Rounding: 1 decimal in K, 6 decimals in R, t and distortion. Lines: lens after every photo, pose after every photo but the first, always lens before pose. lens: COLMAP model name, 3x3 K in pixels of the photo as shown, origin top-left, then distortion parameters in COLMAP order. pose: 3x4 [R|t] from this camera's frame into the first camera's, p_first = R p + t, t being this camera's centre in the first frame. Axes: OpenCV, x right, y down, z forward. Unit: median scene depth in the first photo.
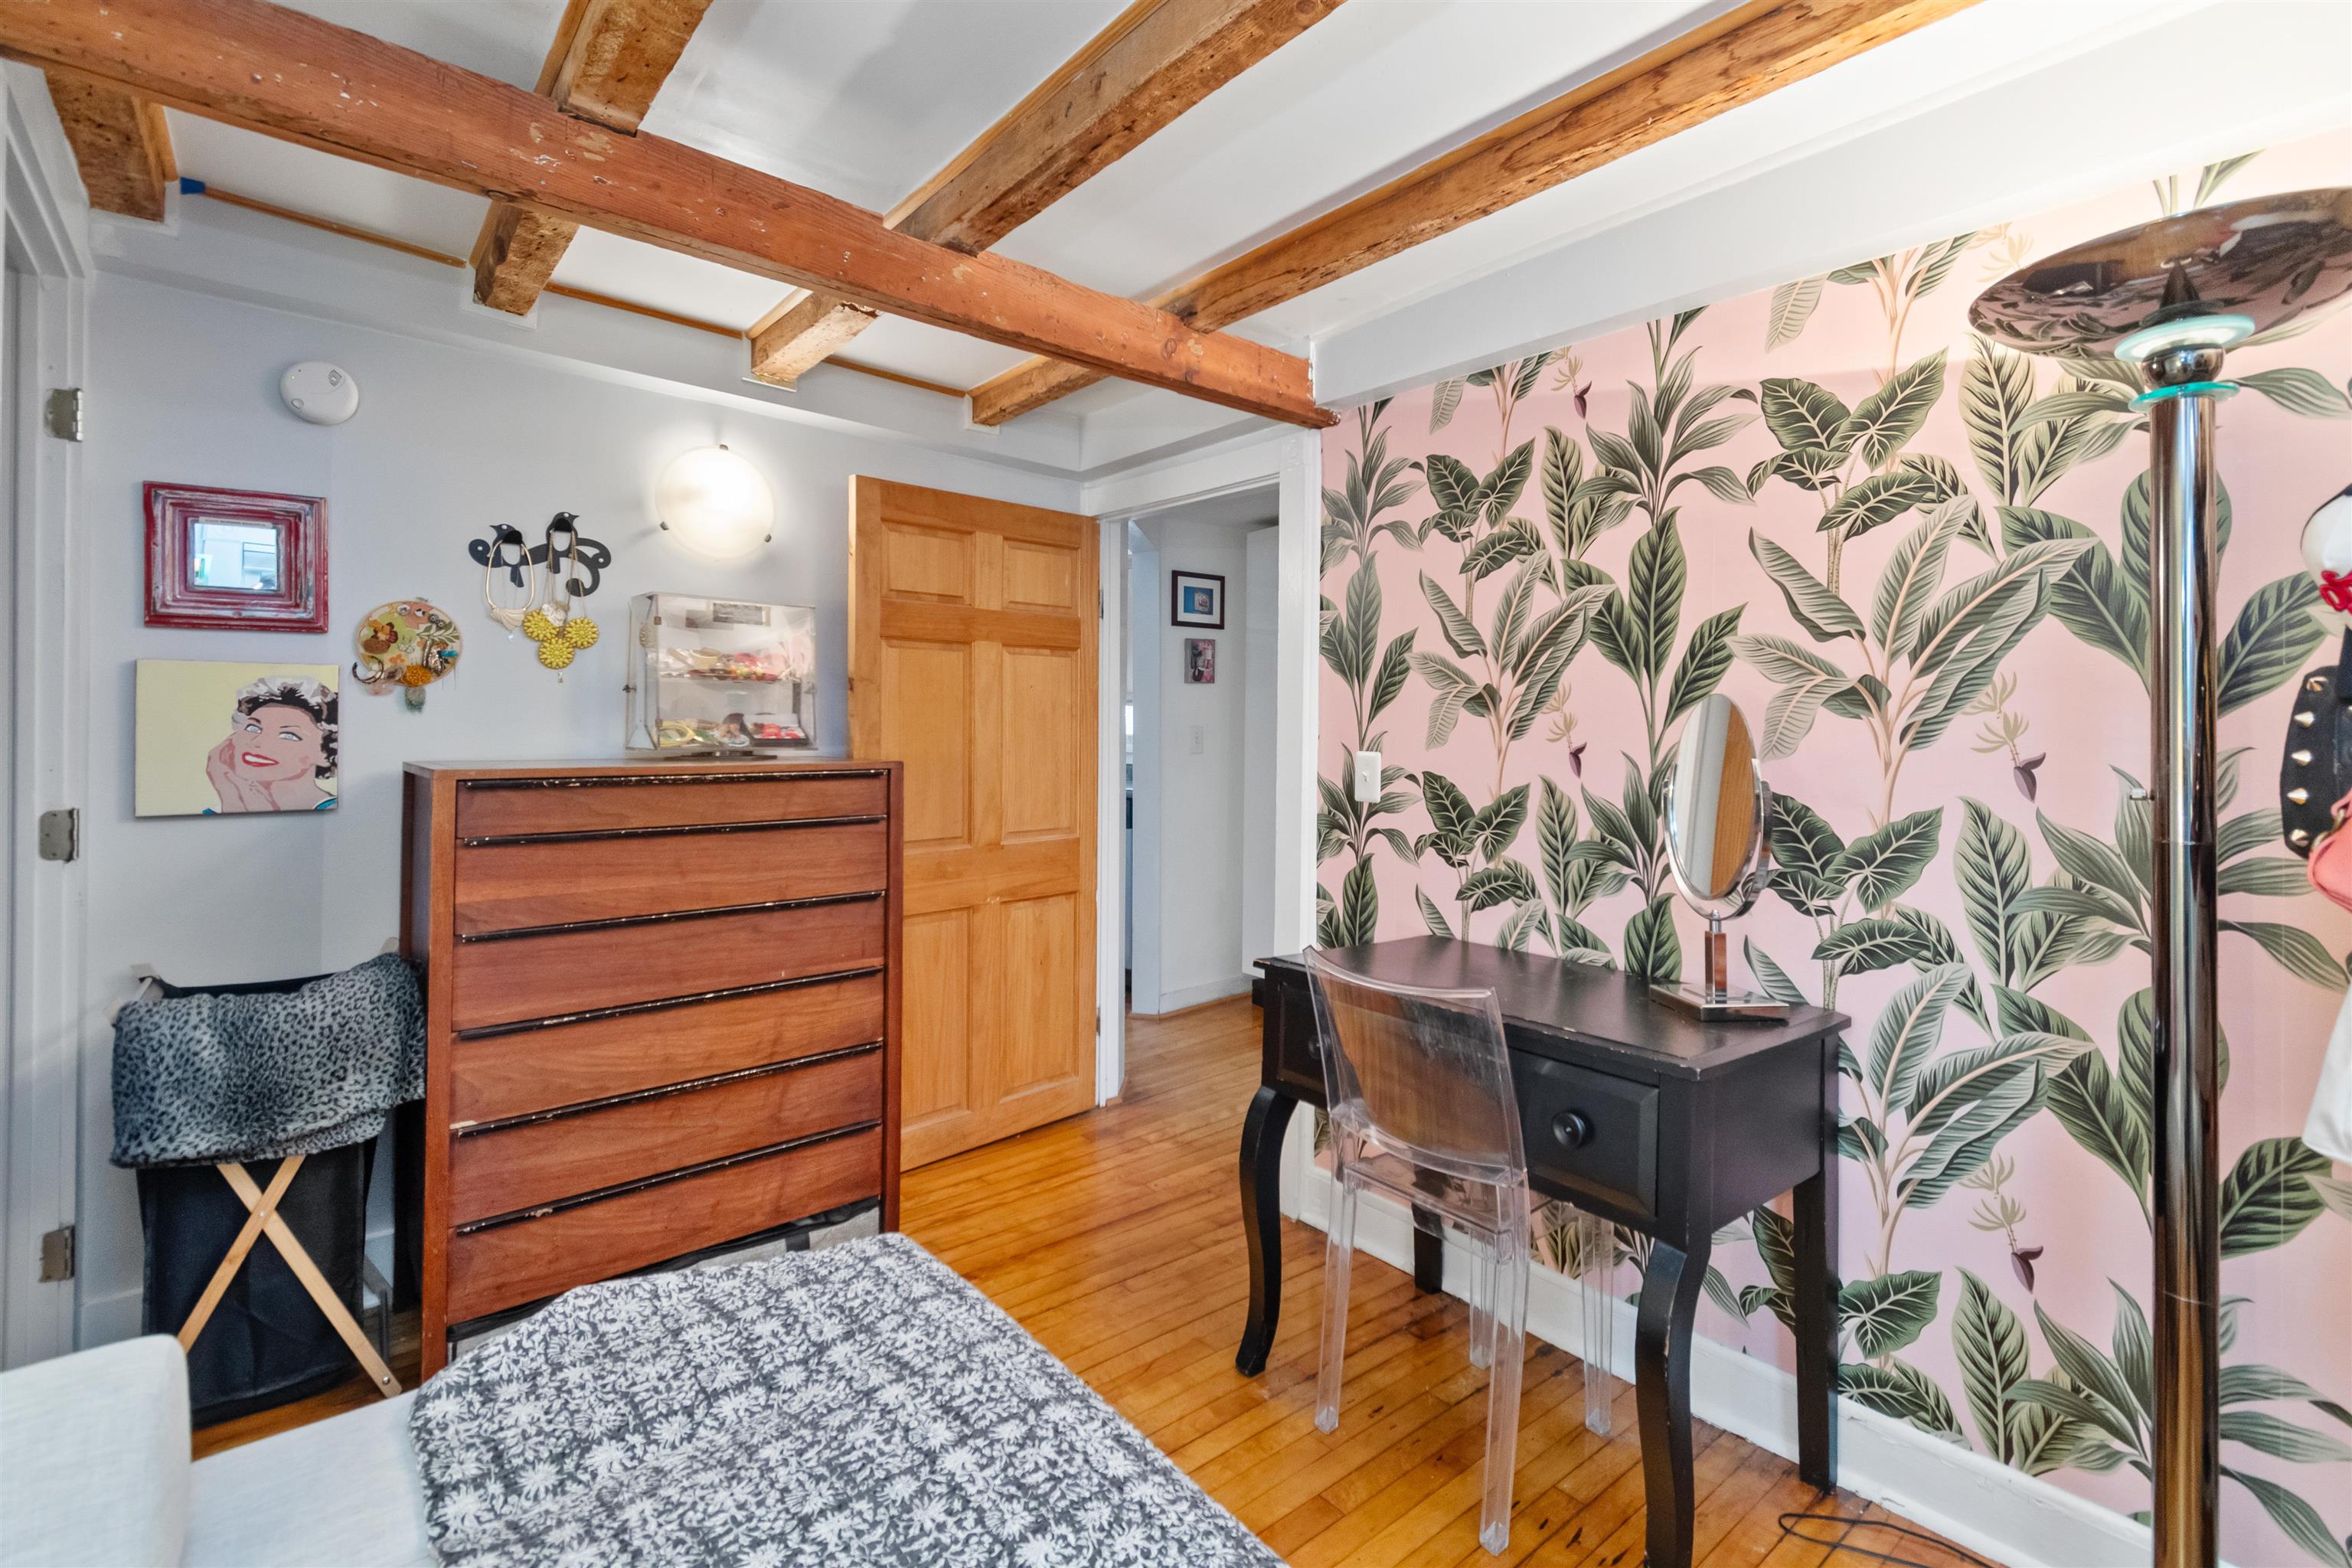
lens RADIAL K [[1064.6, 0, 1171.1], [0, 1064.6, 744.5], [0, 0, 1]] dist [0.021064, -0.000115]
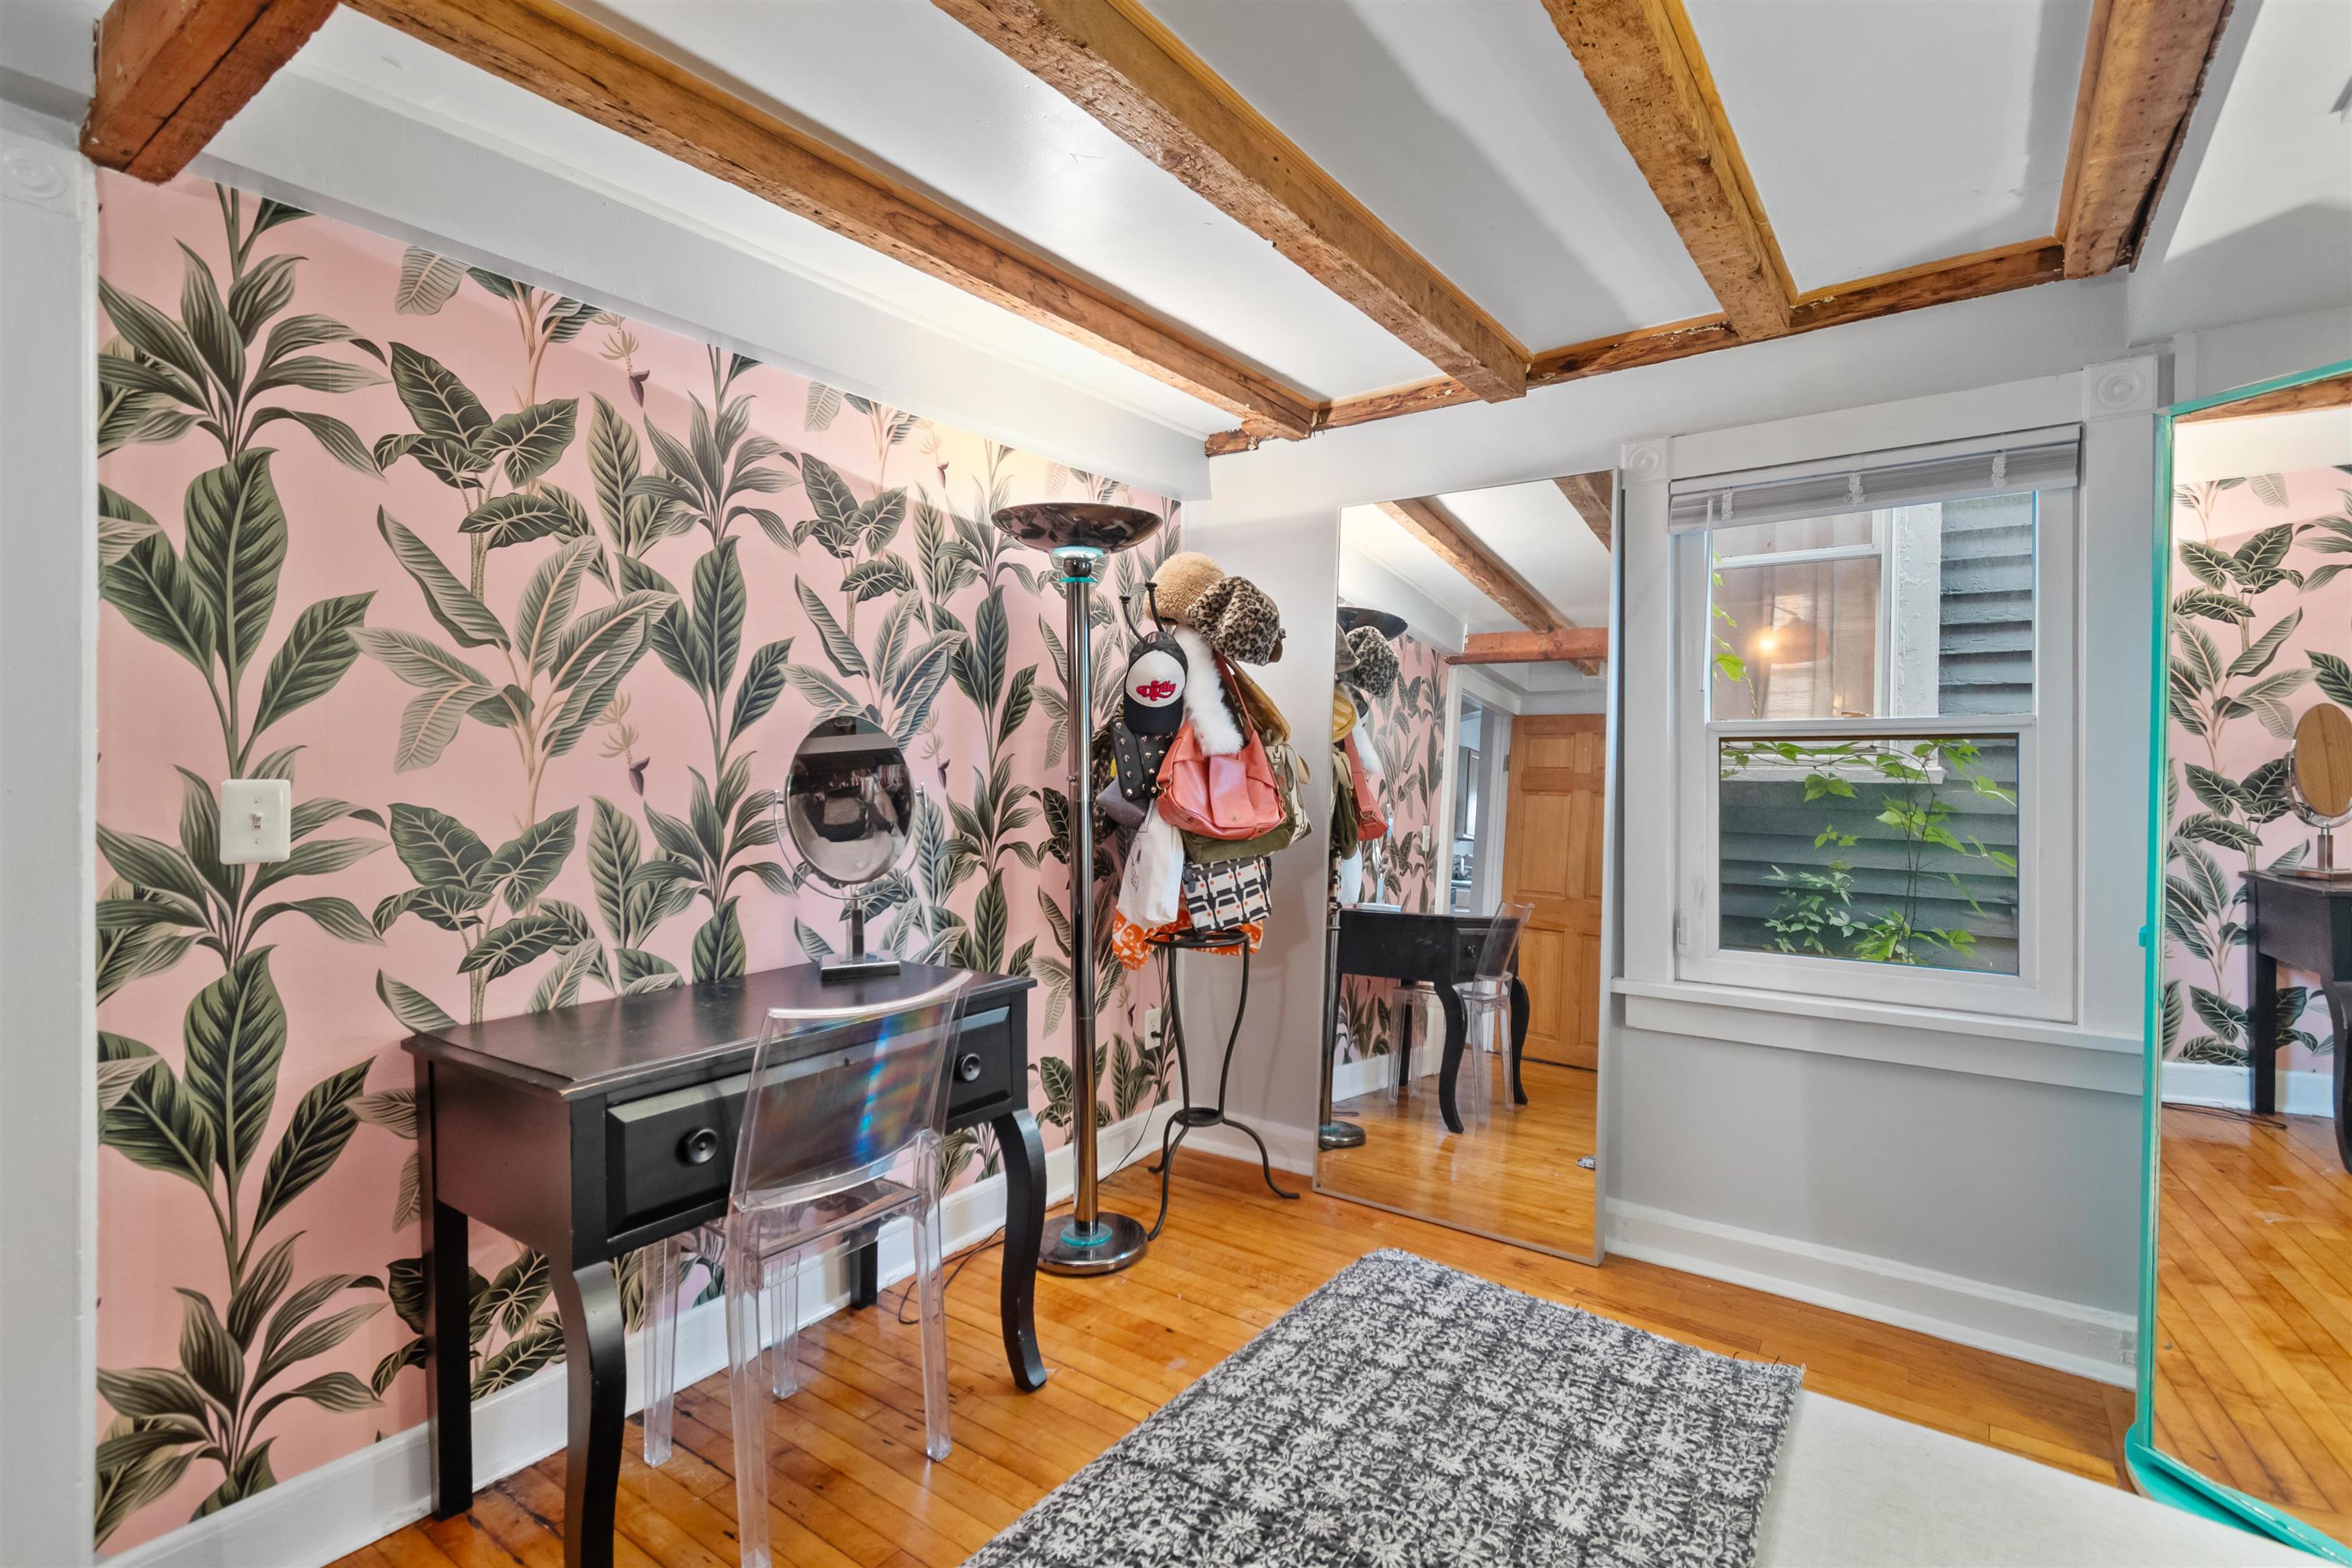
lens RADIAL K [[1096.6, 0, 1176.0], [0, 1096.6, 784.0], [0, 0, 1]] dist [0.000435, 0.000070]
pose [[-0.246755, -0.046704, 0.967952, -0.603856], [-0.000716, 0.998846, 0.048013, -0.023081], [-0.969078, 0.011155, -0.246504, 0.722832]]
